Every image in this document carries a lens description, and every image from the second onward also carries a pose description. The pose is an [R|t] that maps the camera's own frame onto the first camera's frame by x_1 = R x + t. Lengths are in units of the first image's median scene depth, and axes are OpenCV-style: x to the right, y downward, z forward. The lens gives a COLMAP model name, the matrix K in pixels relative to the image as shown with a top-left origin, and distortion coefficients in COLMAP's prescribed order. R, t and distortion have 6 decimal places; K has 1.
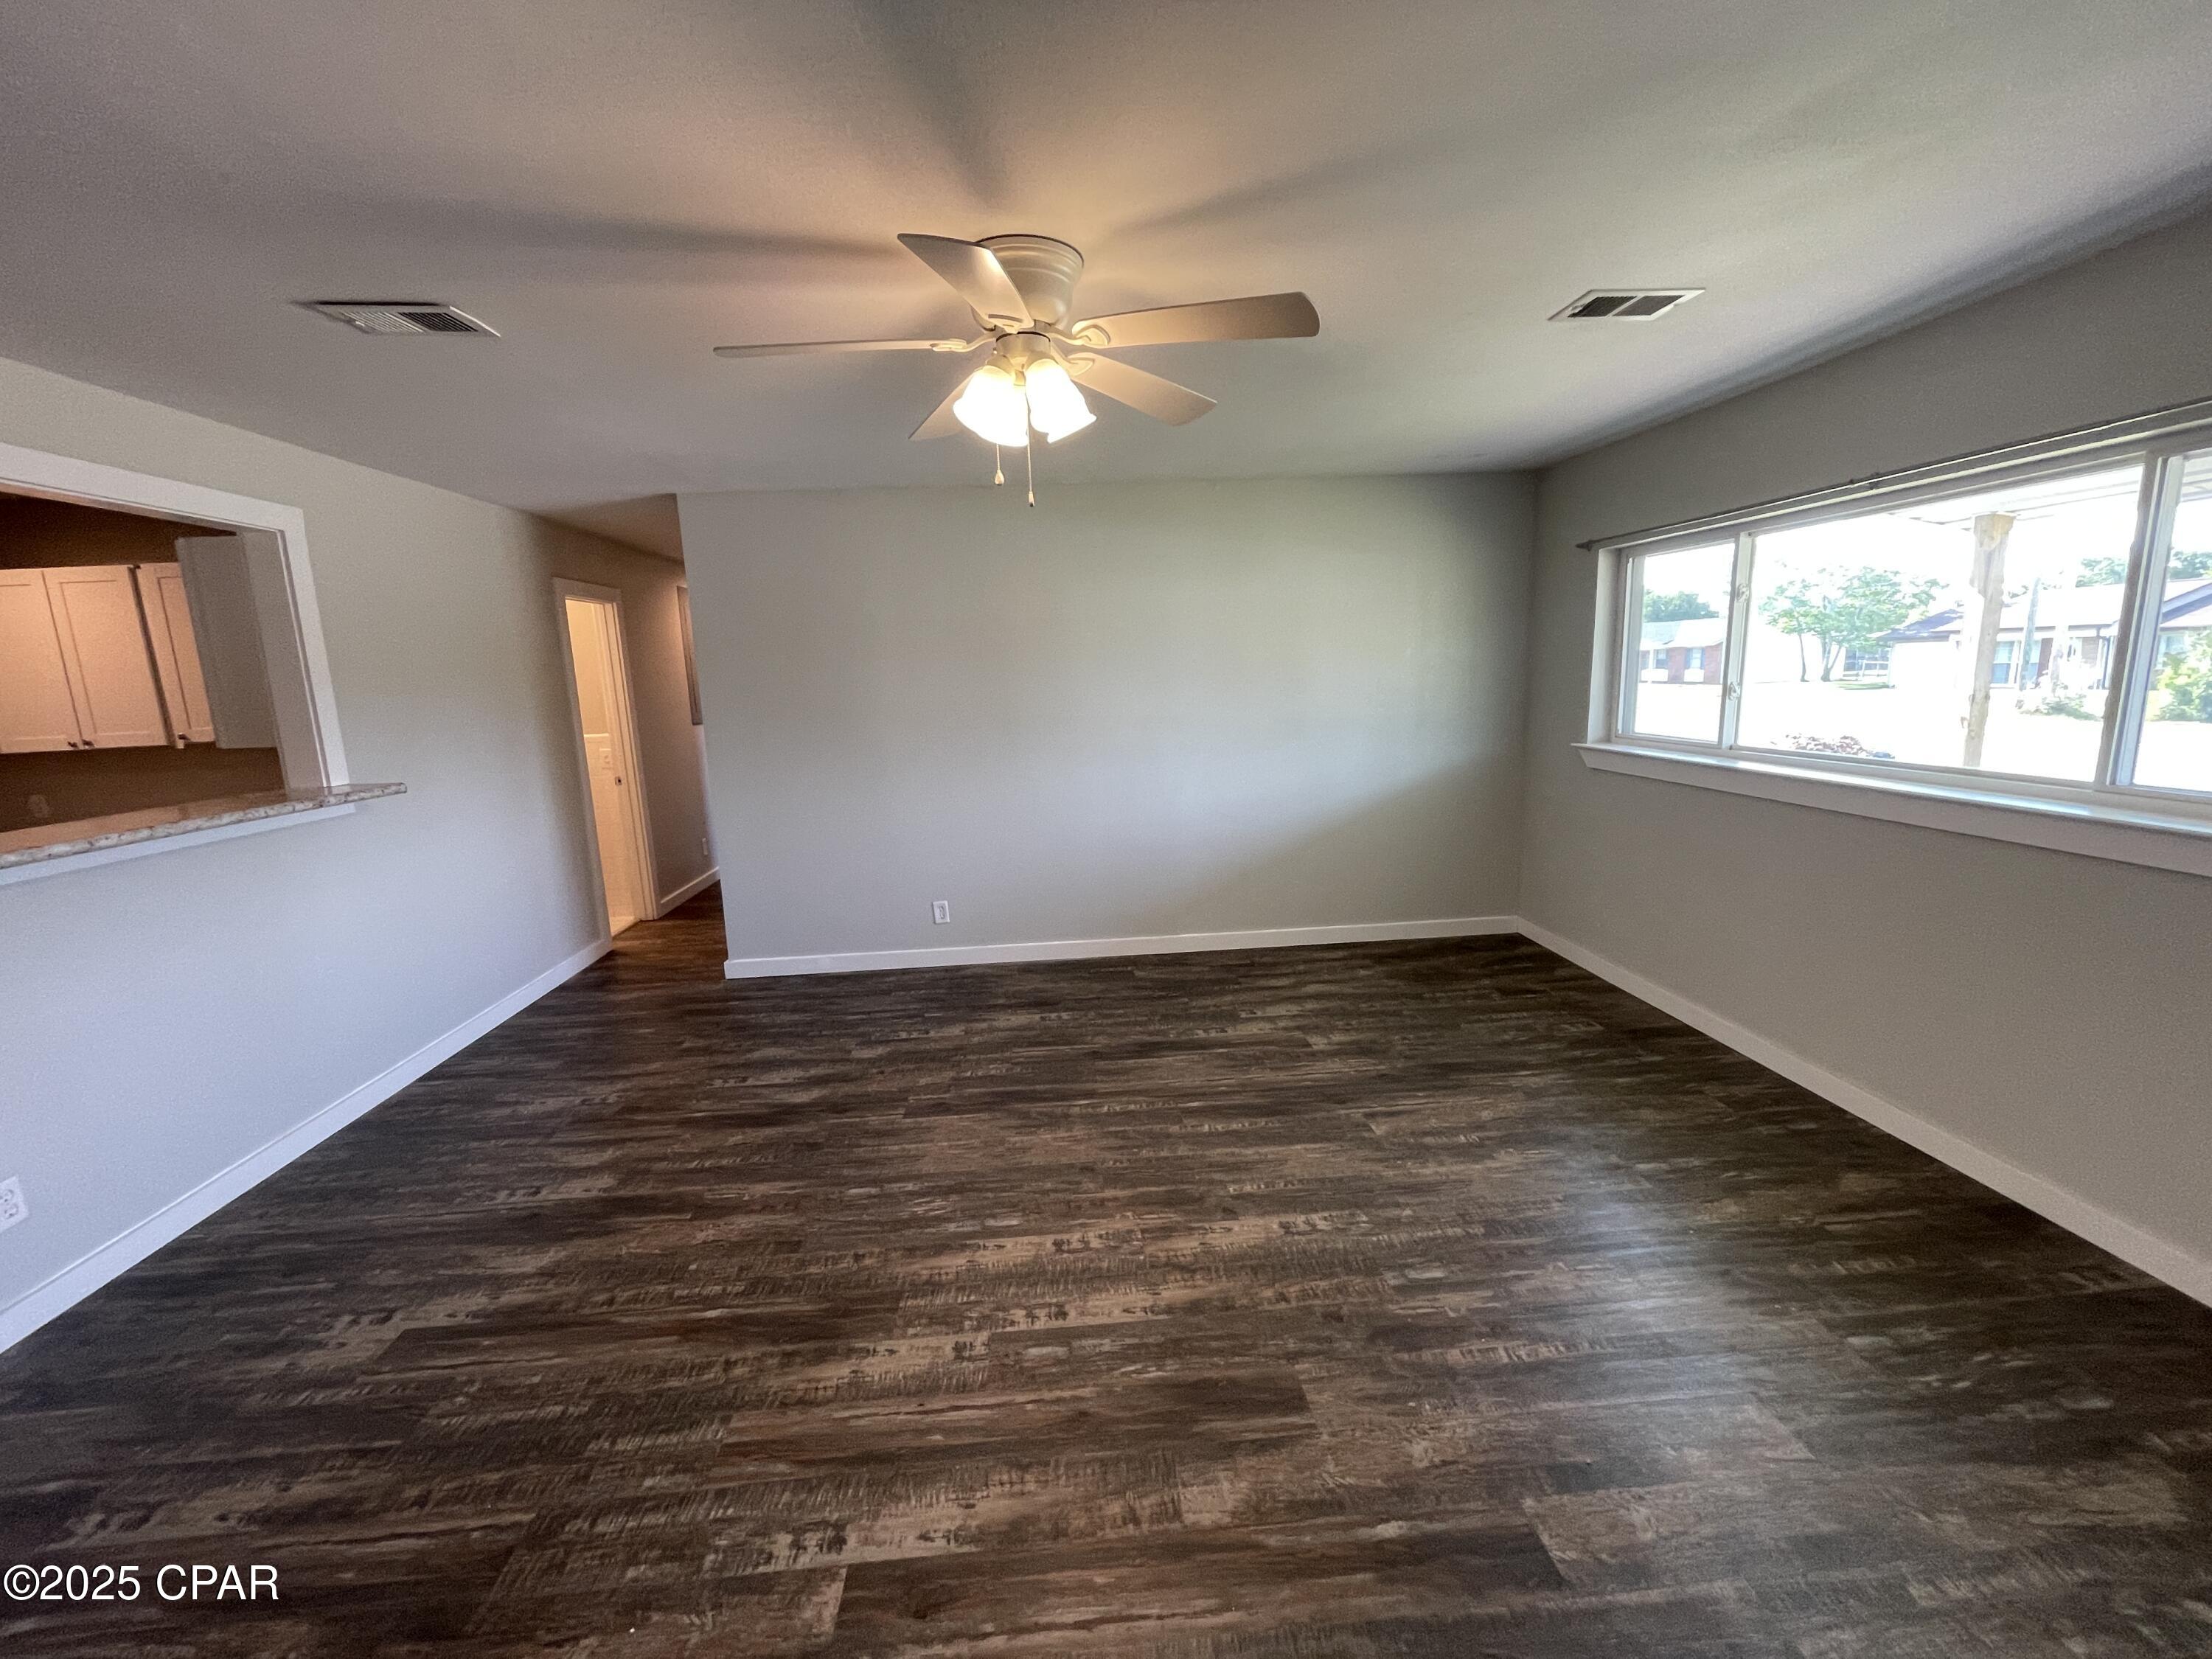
lens RADIAL K [[899.5, 0, 1104.1], [0, 899.5, 835.3], [0, 0, 1]] dist [-0.001581, -0.000499]
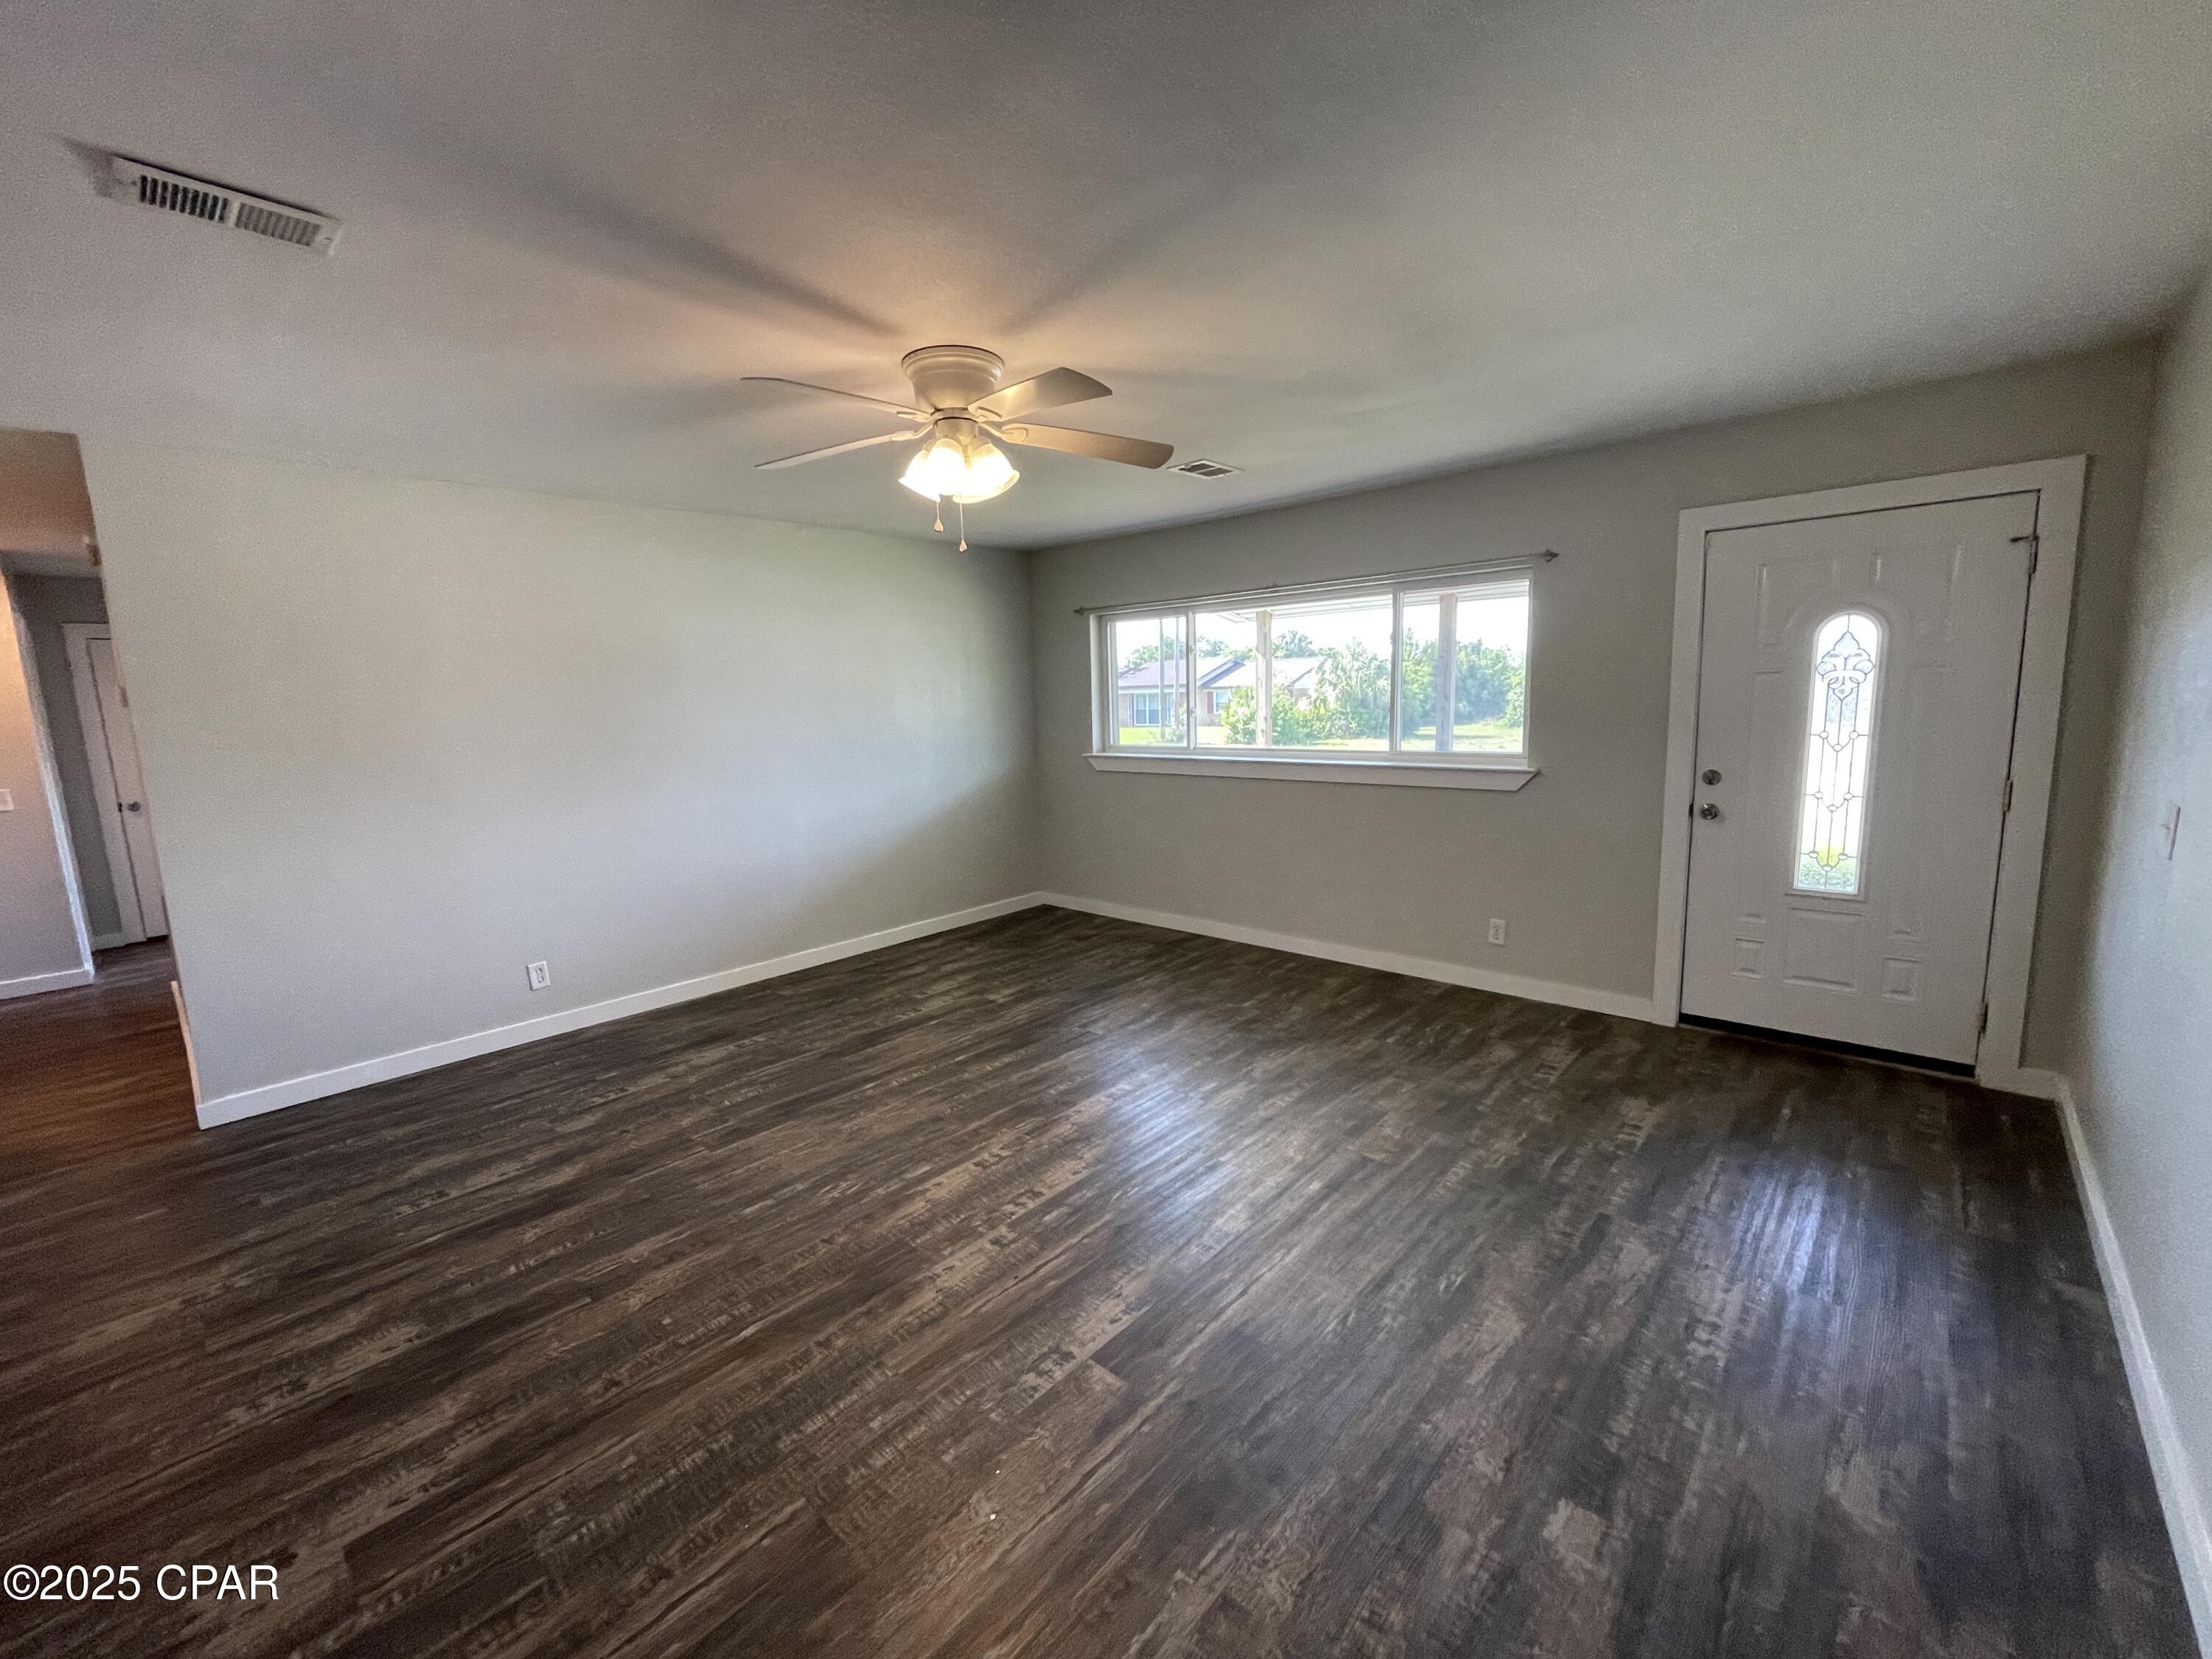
lens RADIAL K [[899.5, 0, 1099.3], [0, 899.5, 843.1], [0, 0, 1]] dist [-0.001581, -0.000499]
pose [[0.725075, -0.099505, 0.681444, -0.526509], [0.129764, 0.991522, 0.006710, 0.034078], [-0.676334, 0.083561, 0.731840, -0.009743]]
